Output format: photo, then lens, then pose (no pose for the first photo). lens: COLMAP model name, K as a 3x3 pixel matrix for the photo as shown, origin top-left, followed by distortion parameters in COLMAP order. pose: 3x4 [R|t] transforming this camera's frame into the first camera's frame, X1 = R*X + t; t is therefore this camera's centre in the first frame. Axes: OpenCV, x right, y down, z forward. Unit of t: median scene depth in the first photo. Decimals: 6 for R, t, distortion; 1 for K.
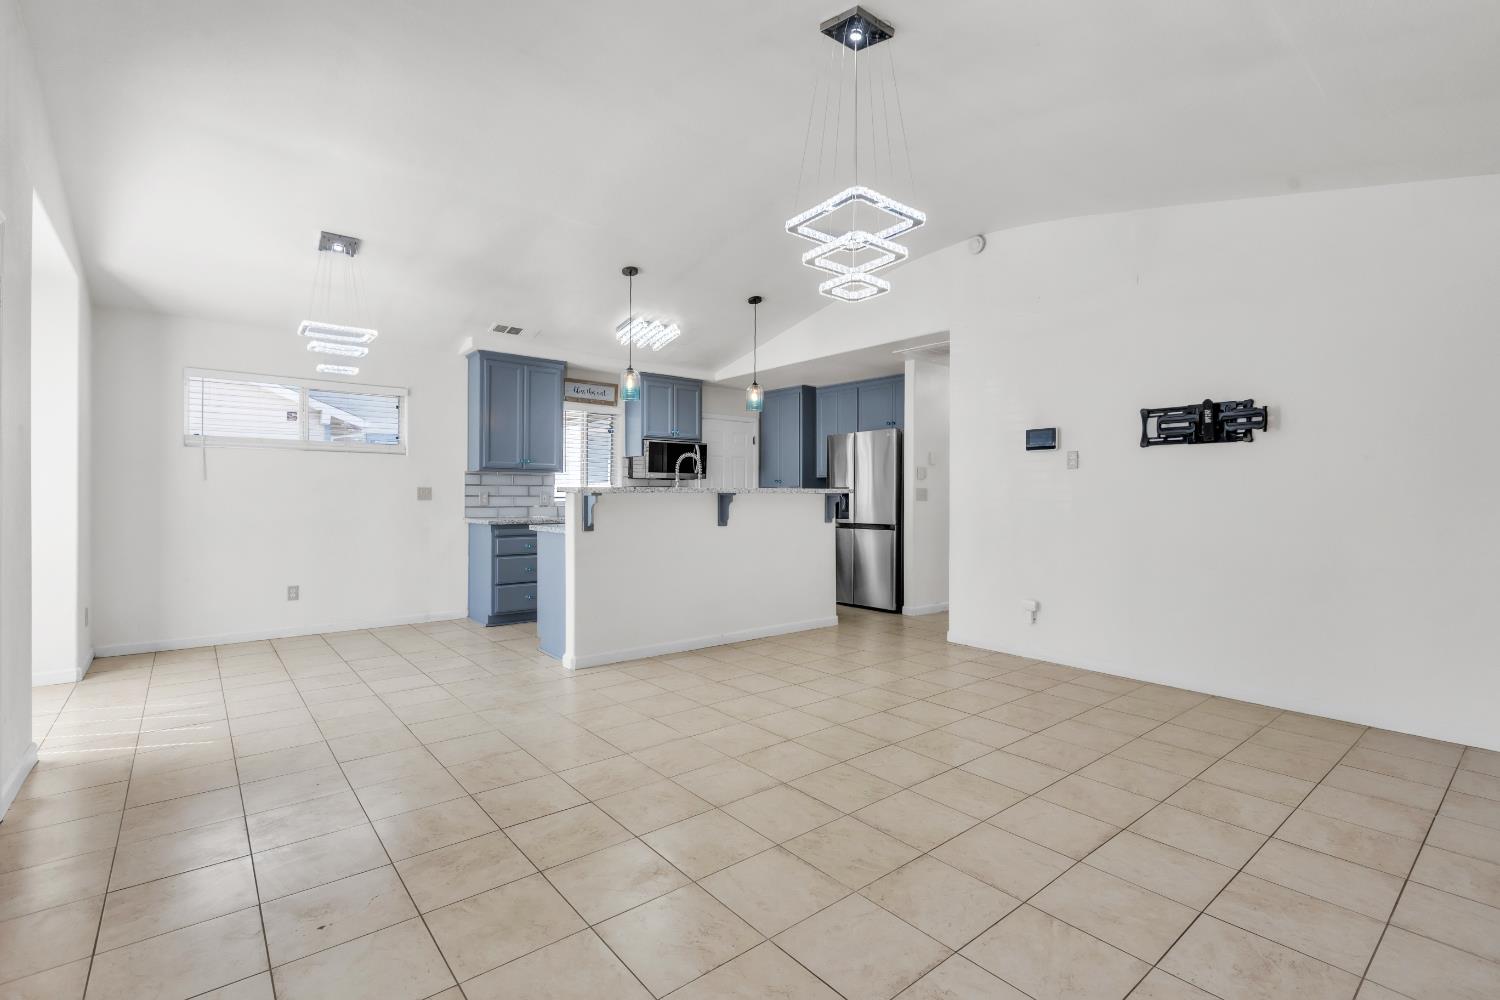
lens RADIAL K [[692.2, 0, 750.0], [0, 692.2, 500.0], [0, 0, 1]] dist [0.001663, 0.000309]
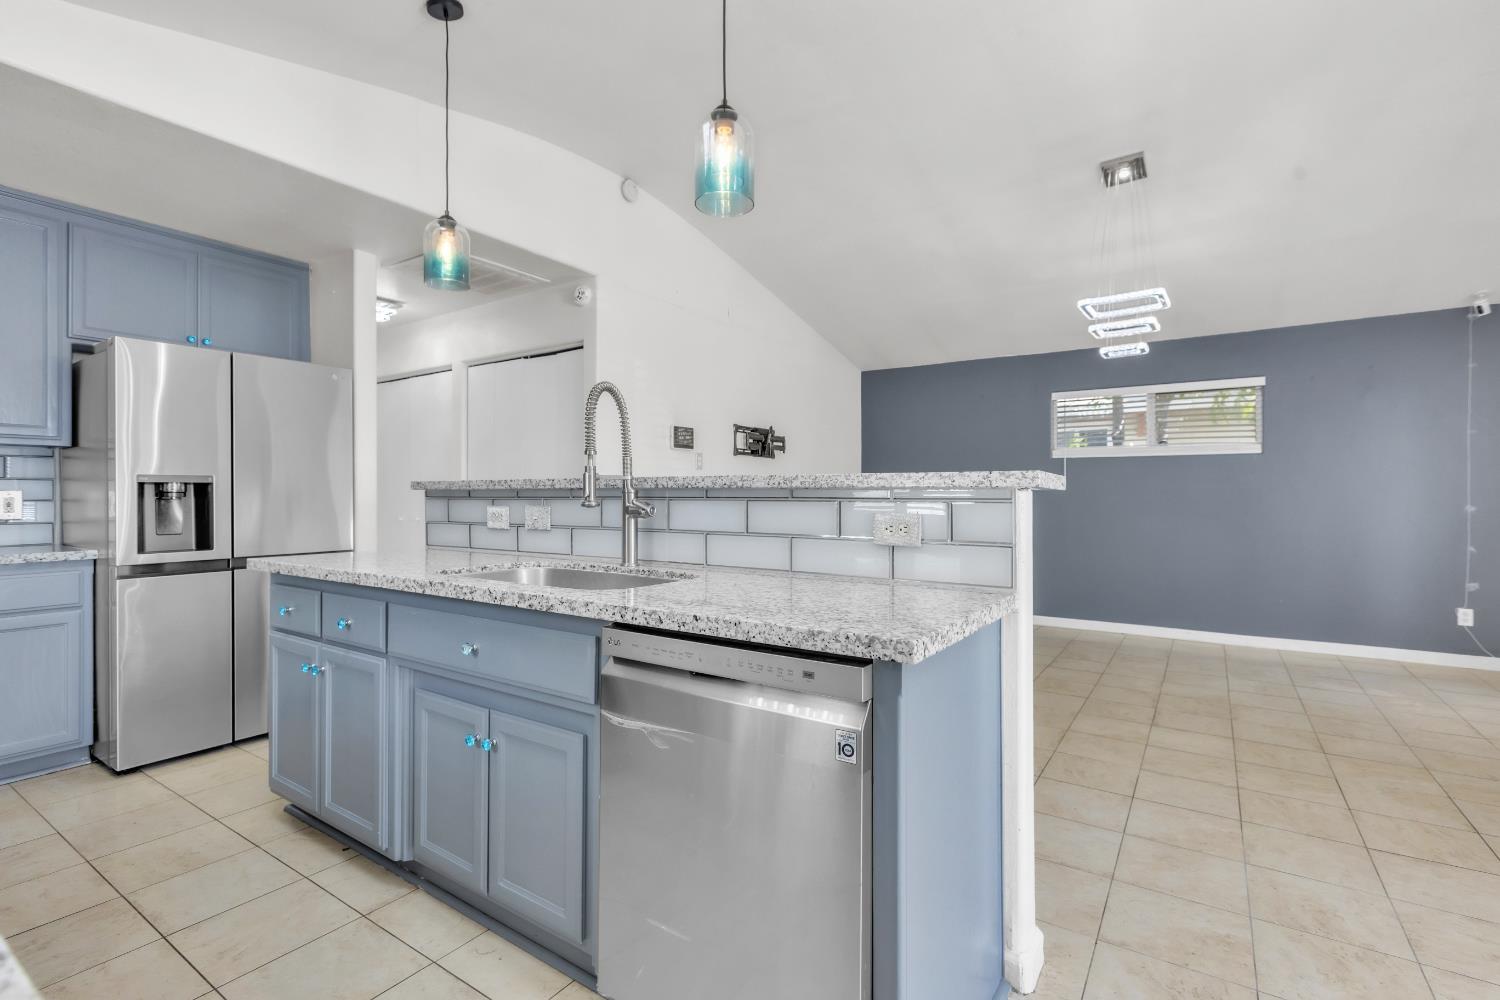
lens RADIAL K [[680.8, 0, 742.1], [0, 680.8, 502.7], [0, 0, 1]] dist [0.001901, 0.000835]
pose [[-0.273324, -0.009463, 0.961875, -0.491611], [0.001694, 0.999945, 0.010319, -0.003361], [-0.961921, 0.004450, -0.273293, 1.082060]]
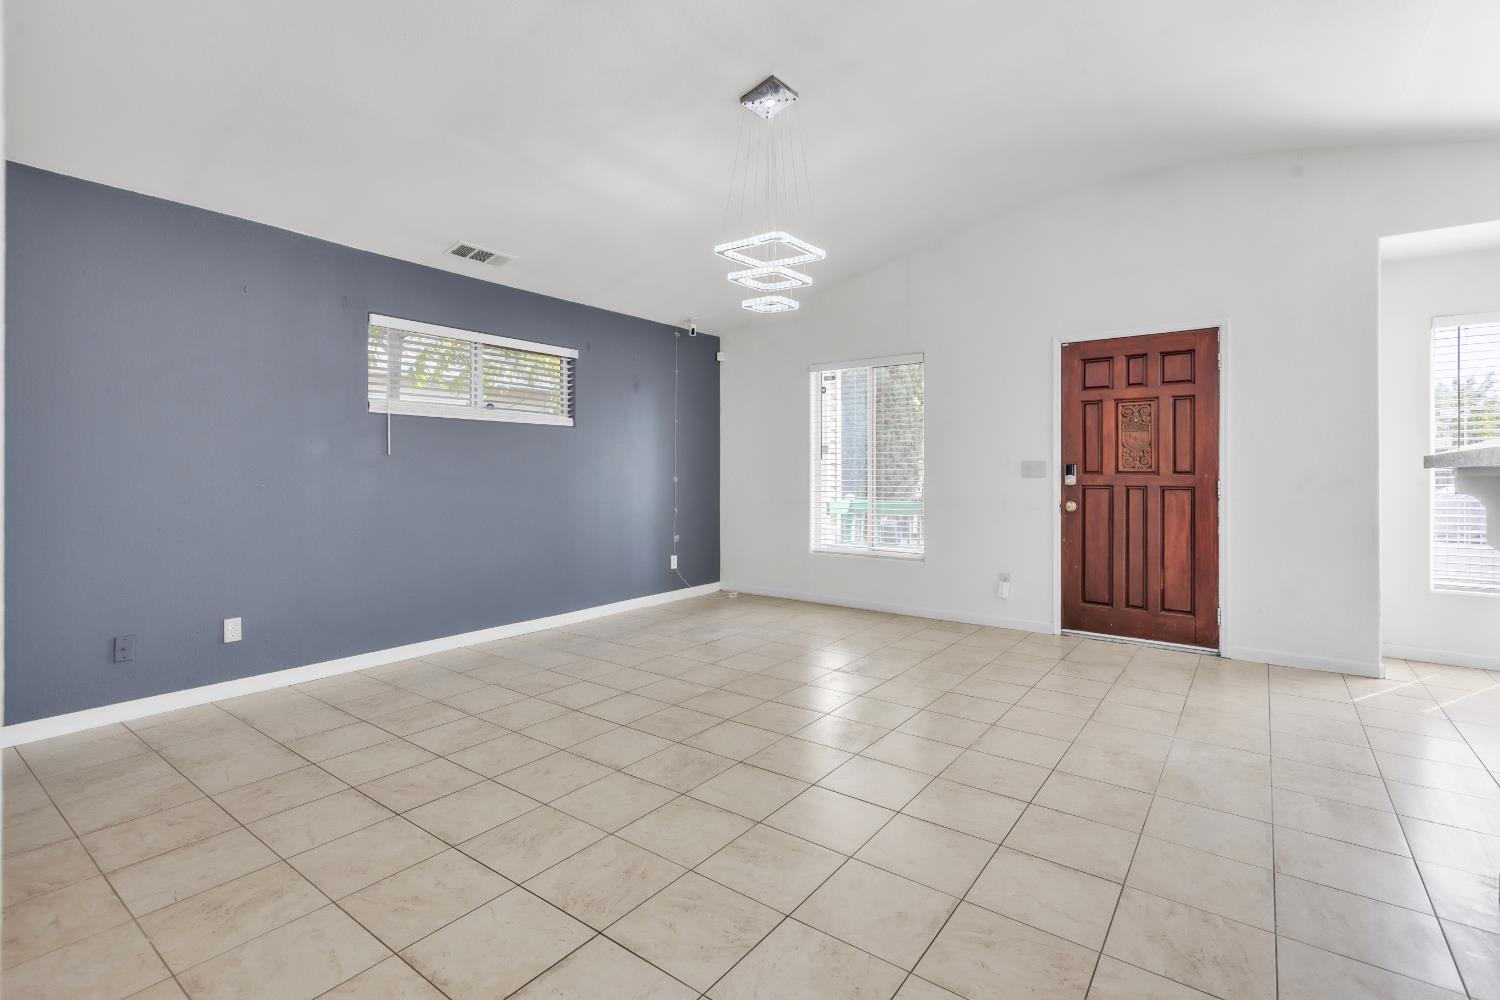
lens RADIAL K [[700.6, 0, 748.9], [0, 700.6, 466.4], [0, 0, 1]] dist [0.000145, -0.000255]
pose [[-0.972576, -0.008404, -0.232433, 0.245361], [-0.008871, 0.999960, 0.000967, -0.008588], [0.232416, 0.003002, -0.972612, 1.129424]]
